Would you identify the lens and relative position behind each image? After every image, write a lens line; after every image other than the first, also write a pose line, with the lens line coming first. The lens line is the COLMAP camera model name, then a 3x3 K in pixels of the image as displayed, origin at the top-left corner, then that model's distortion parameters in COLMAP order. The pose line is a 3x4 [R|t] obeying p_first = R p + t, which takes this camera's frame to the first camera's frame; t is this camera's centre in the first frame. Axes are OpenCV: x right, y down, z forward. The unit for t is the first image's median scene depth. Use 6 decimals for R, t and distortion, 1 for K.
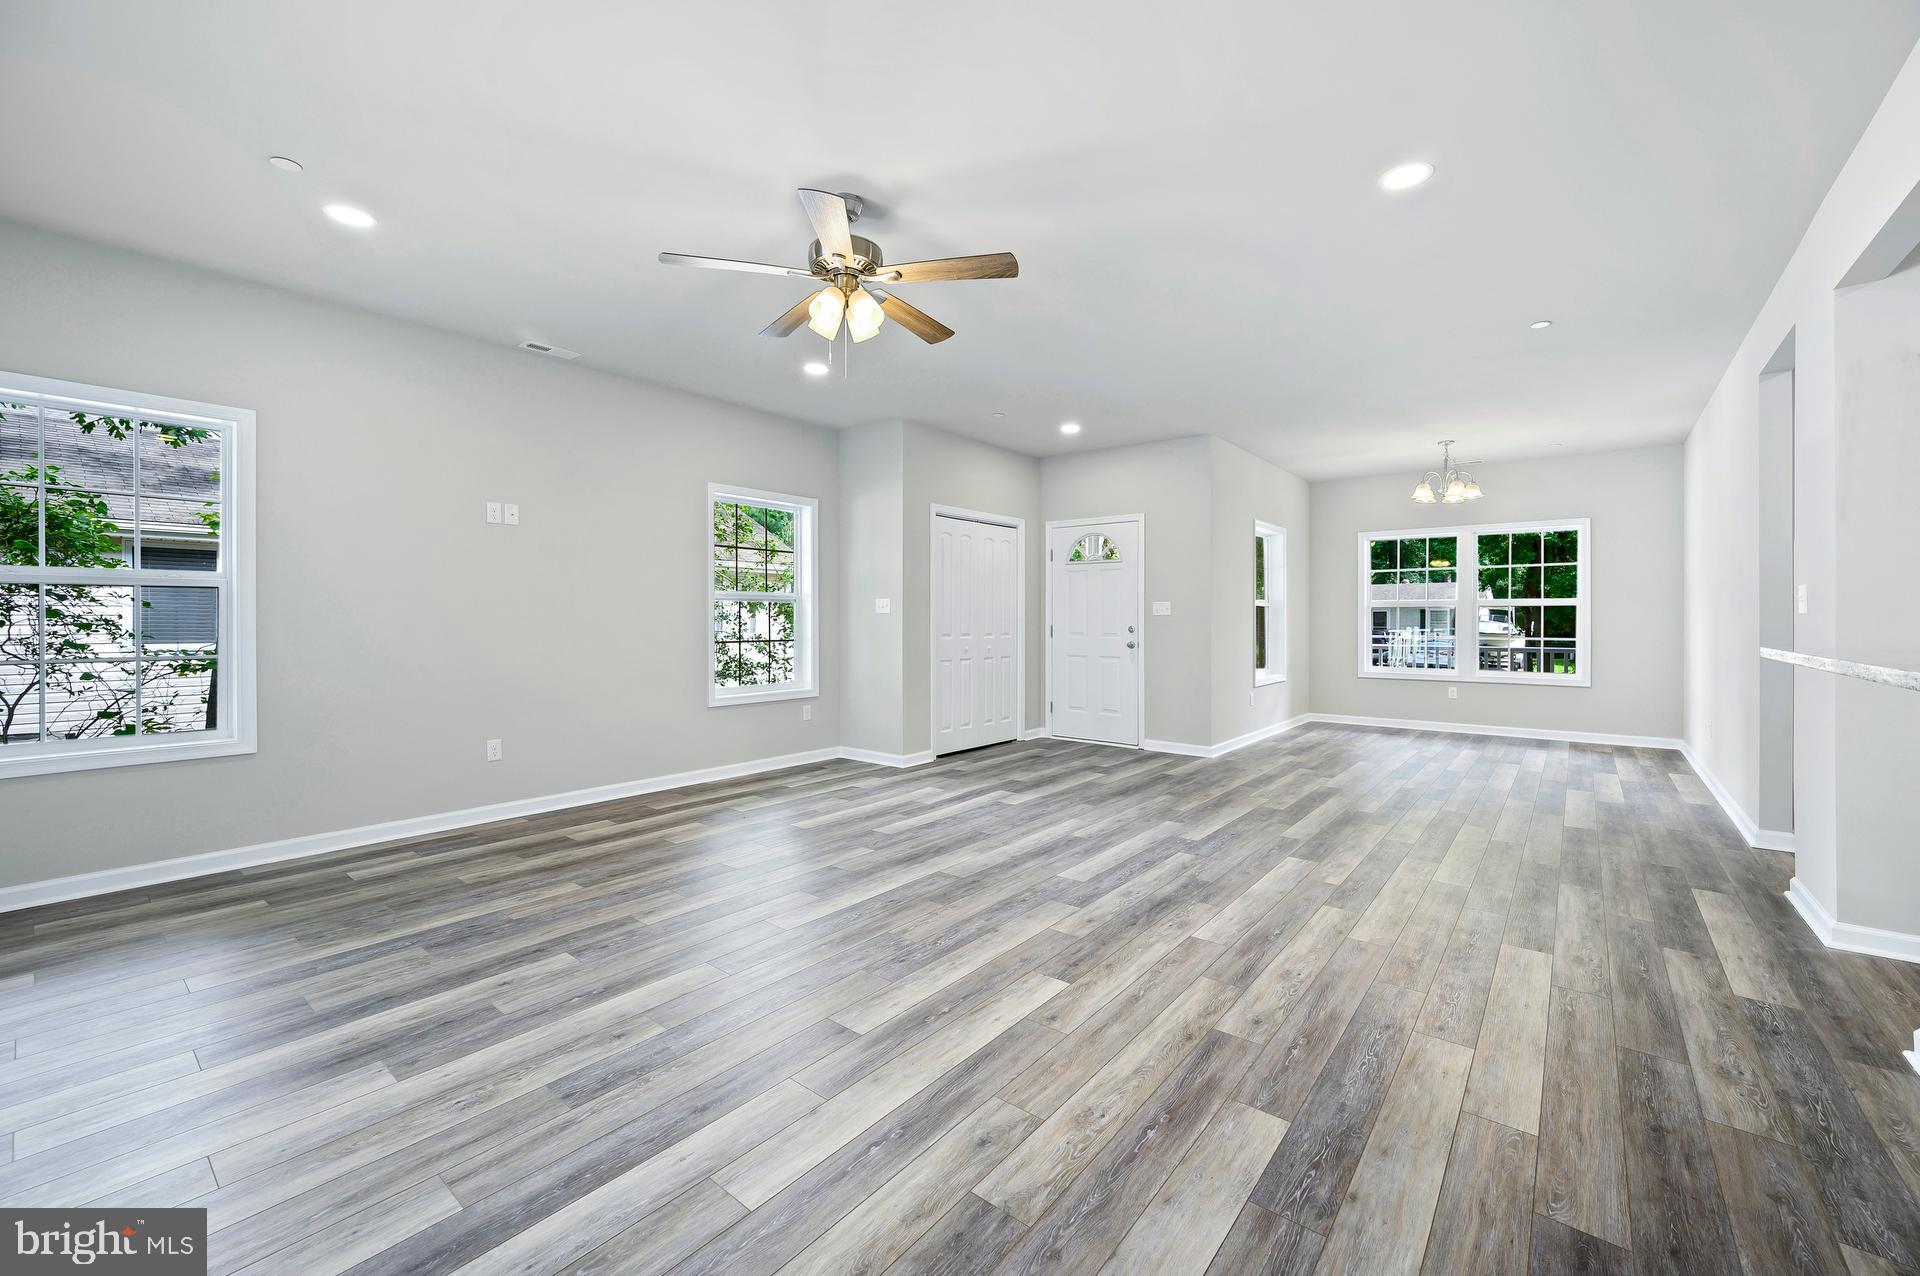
lens RADIAL K [[756.5, 0, 962.3], [0, 756.5, 625.1], [0, 0, 1]] dist [-0.001316, -0.000053]
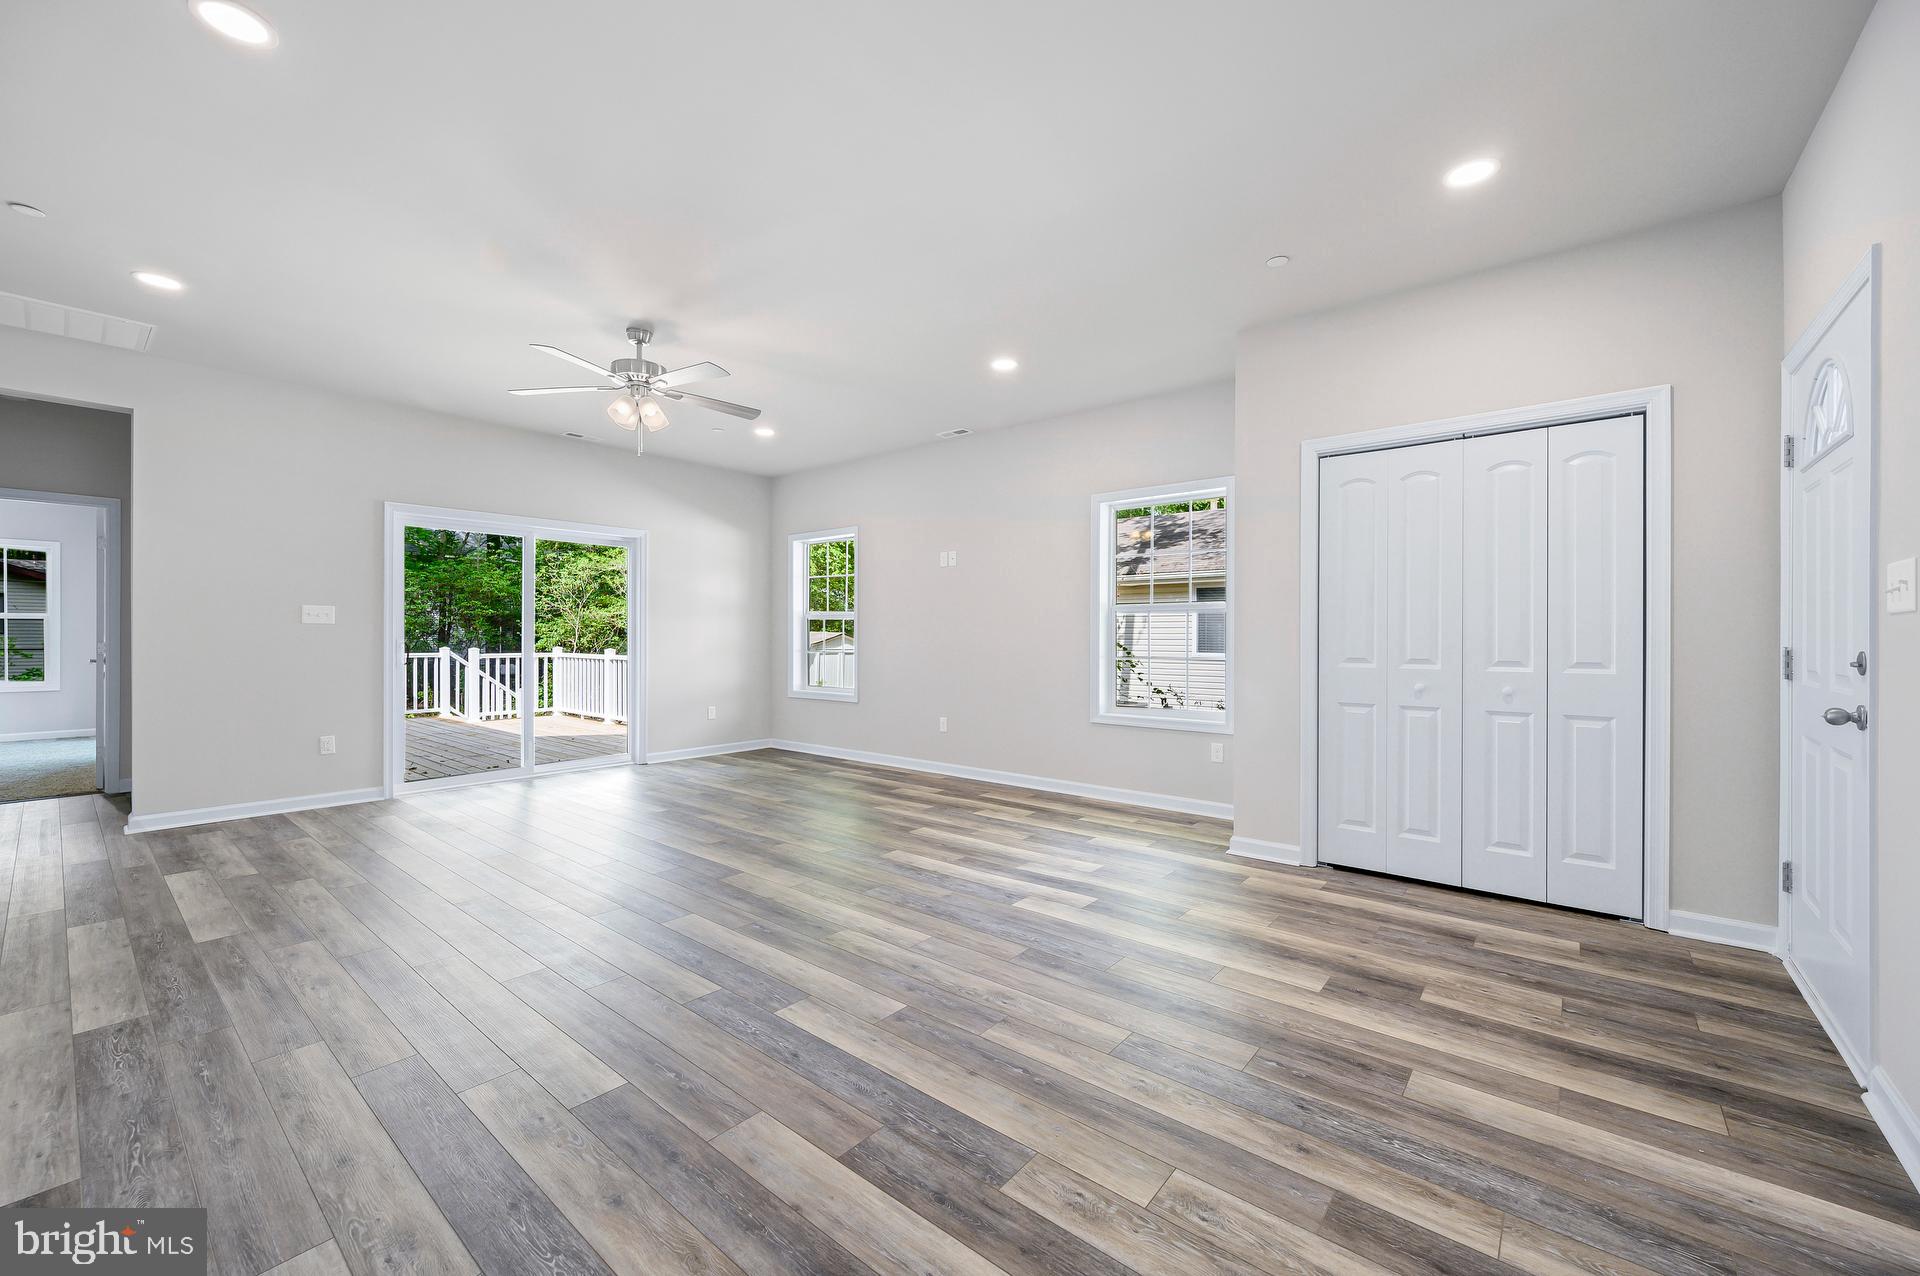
lens RADIAL K [[756.5, 0, 970.9], [0, 756.5, 635.6], [0, 0, 1]] dist [-0.001316, -0.000053]
pose [[-0.000457, -0.001772, -0.999998, 0.924981], [-0.010410, 0.999944, -0.001767, -0.001019], [0.999946, 0.010409, -0.000475, 1.200589]]
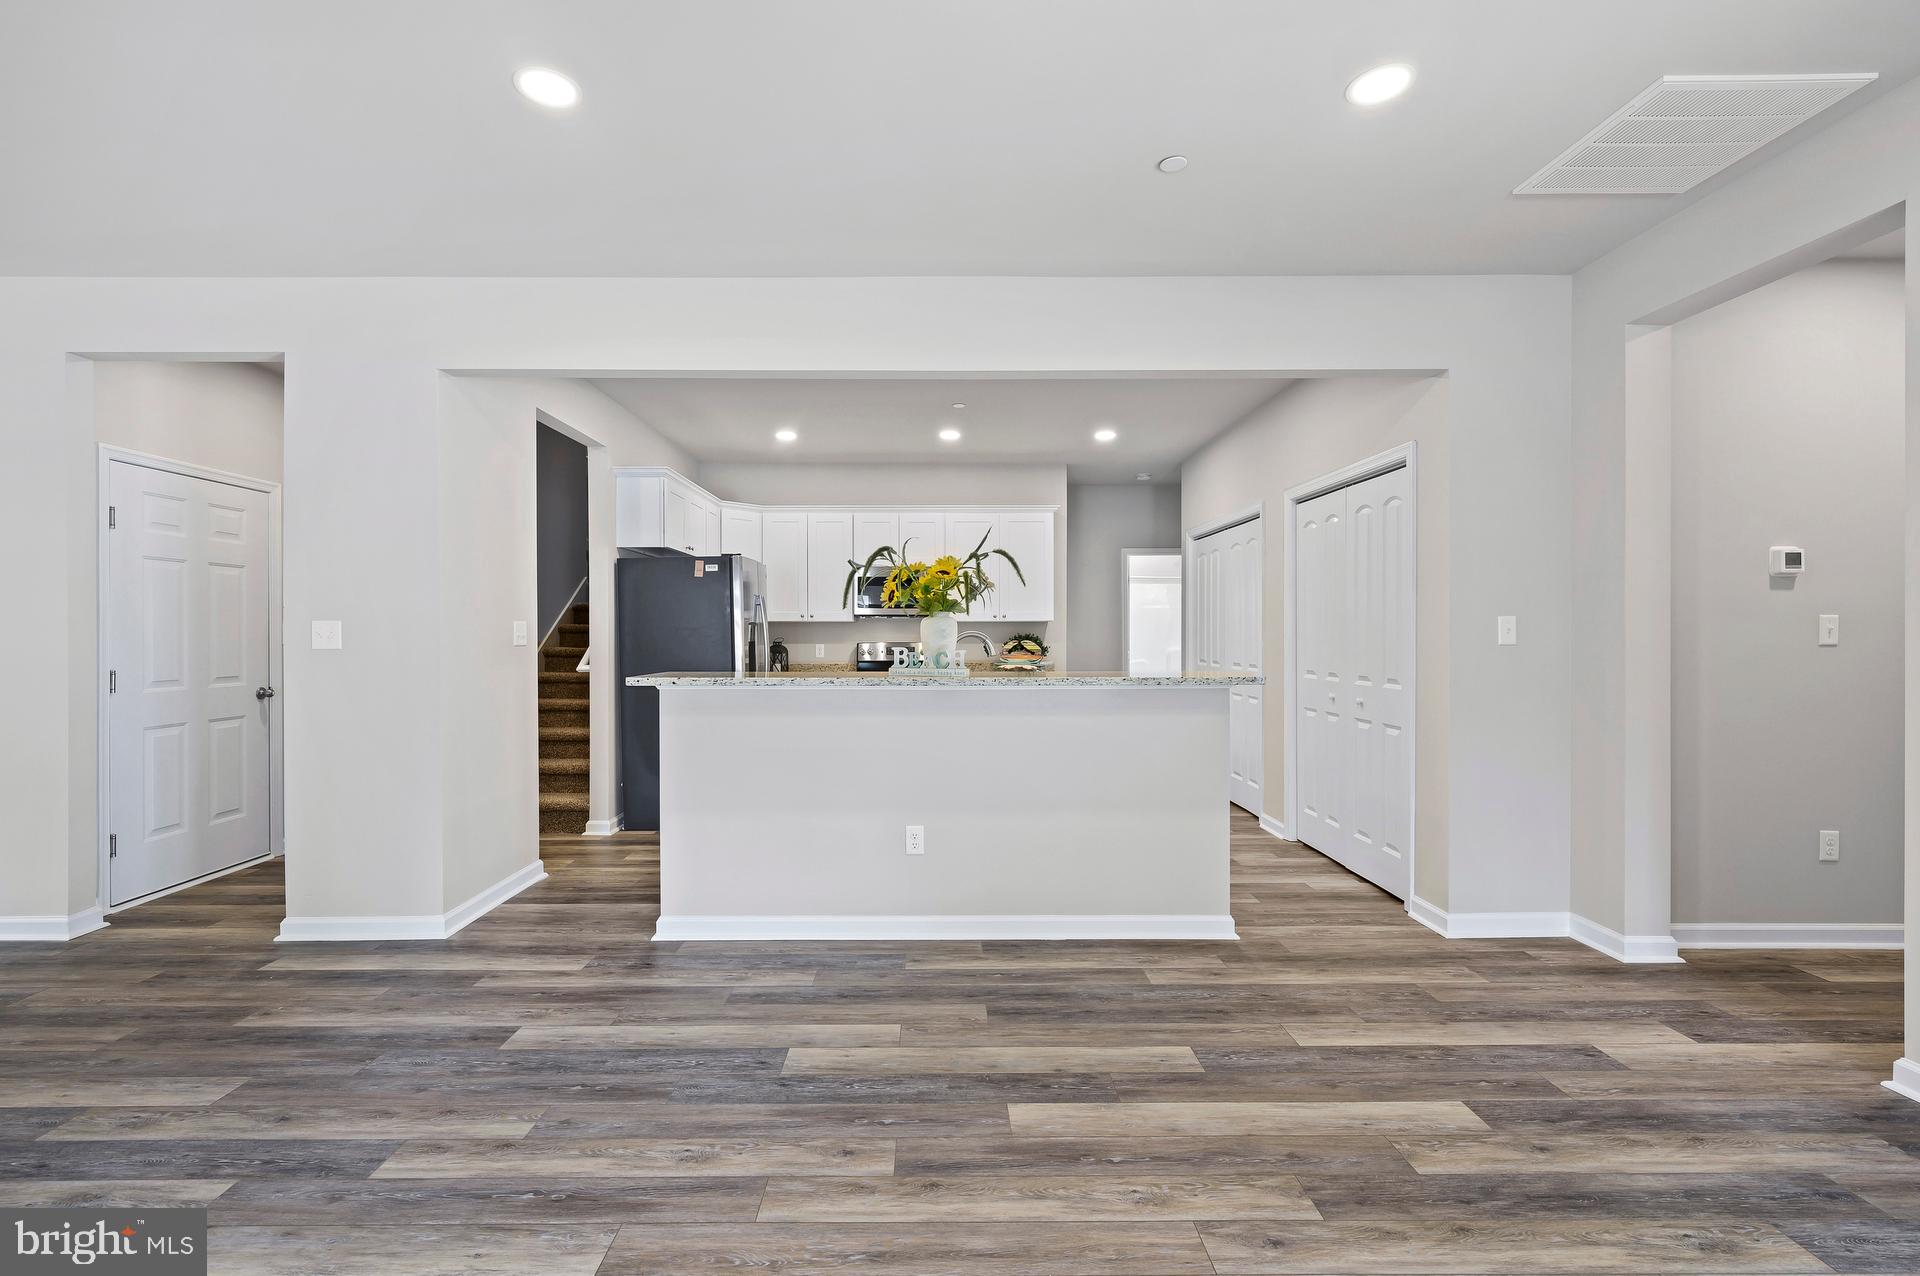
lens RADIAL K [[830.0, 0, 937.2], [0, 830.0, 634.7], [0, 0, 1]] dist [0.001184, 0.001944]
pose [[-0.630451, -0.001256, 0.776228, -0.217873], [0.008067, 0.999934, 0.008170, -0.029091], [-0.776188, 0.011412, -0.630399, 0.856345]]
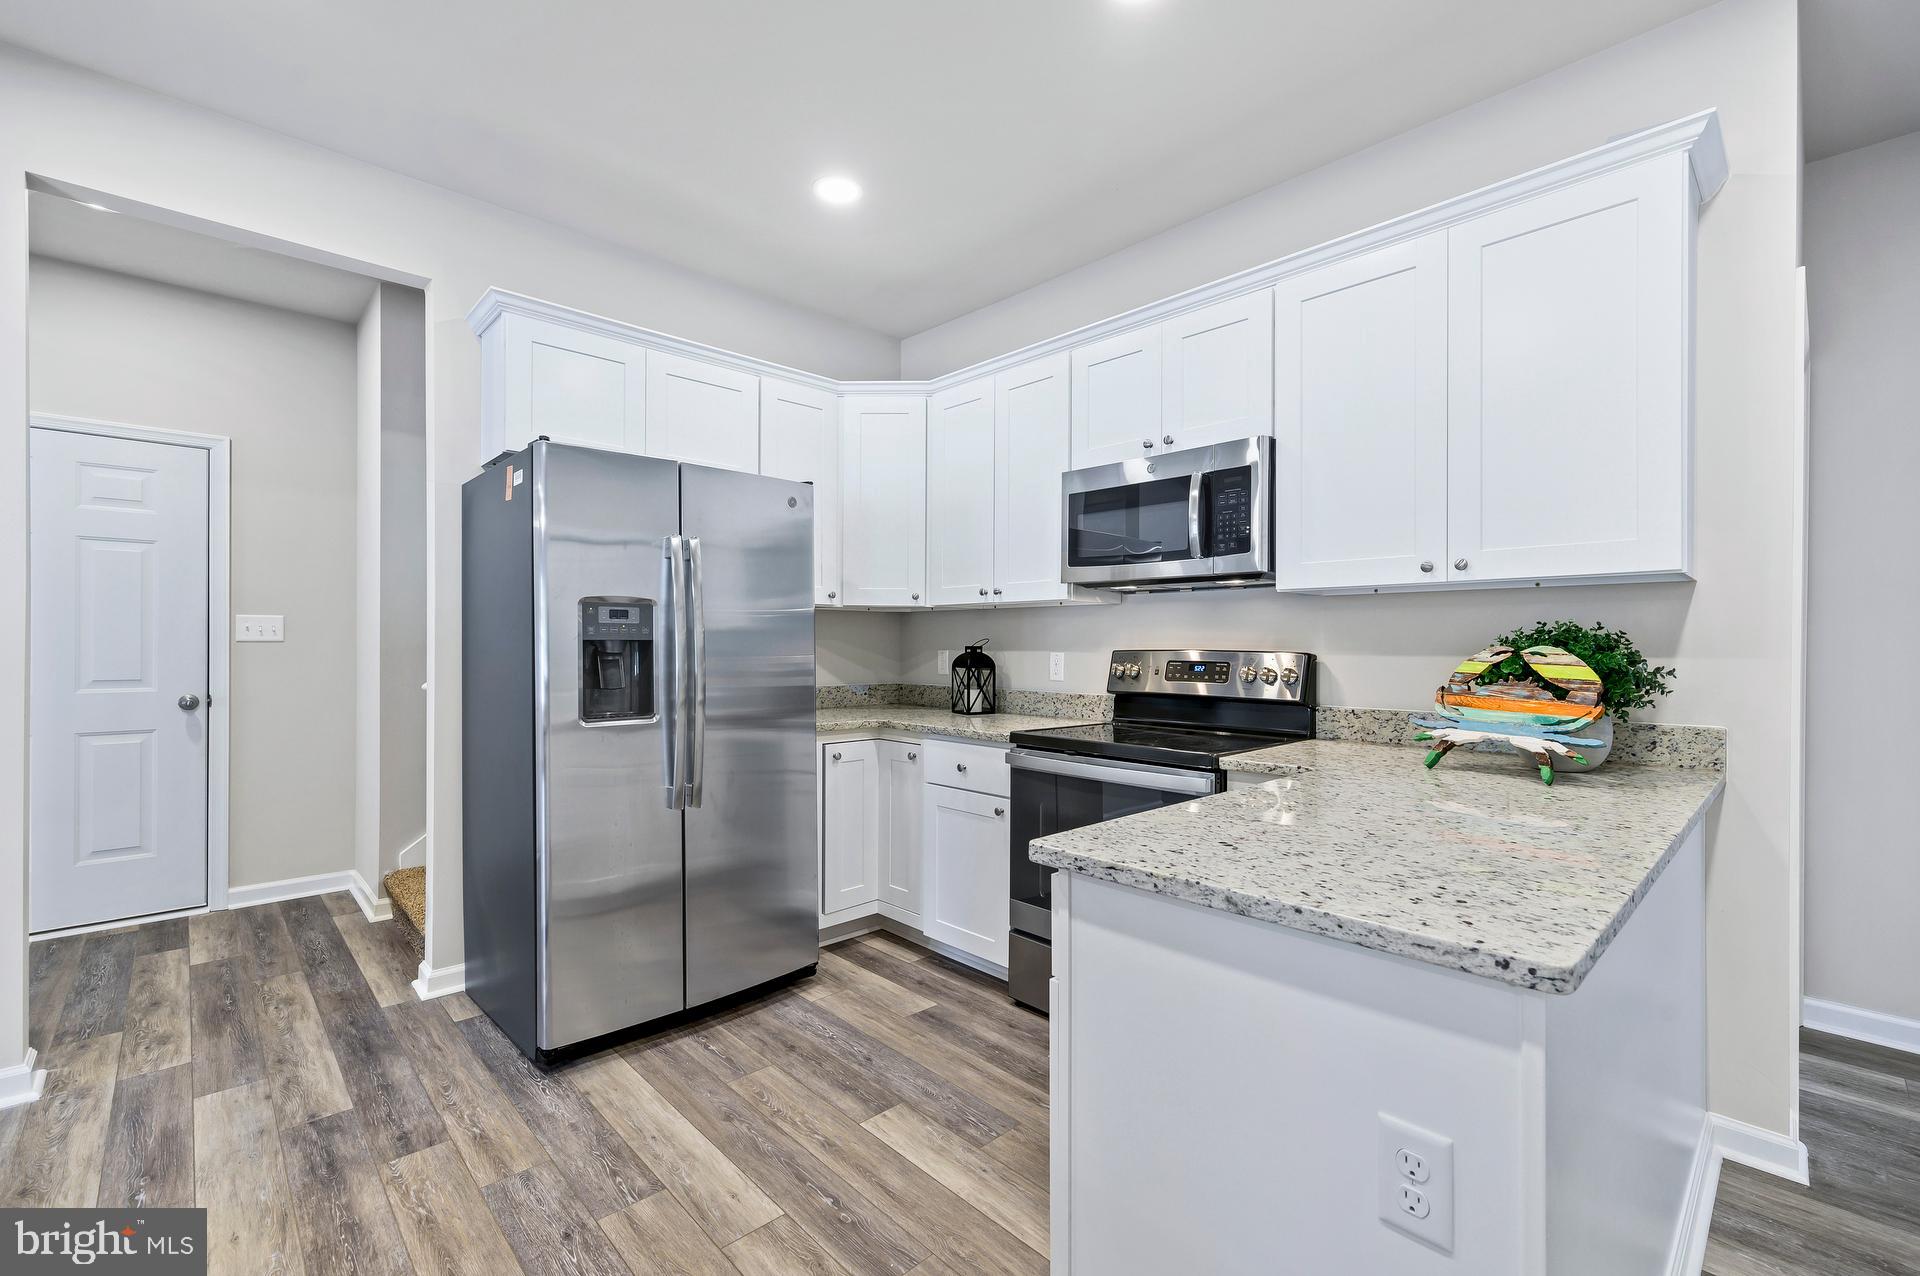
lens RADIAL K [[830.0, 0, 960.8], [0, 830.0, 636.2], [0, 0, 1]] dist [0.001184, 0.001944]
pose [[0.127942, 0.009573, 0.991735, 0.509908], [0.004634, 0.999937, -0.010250, -0.003377], [-0.991771, 0.005908, 0.127890, -0.134680]]
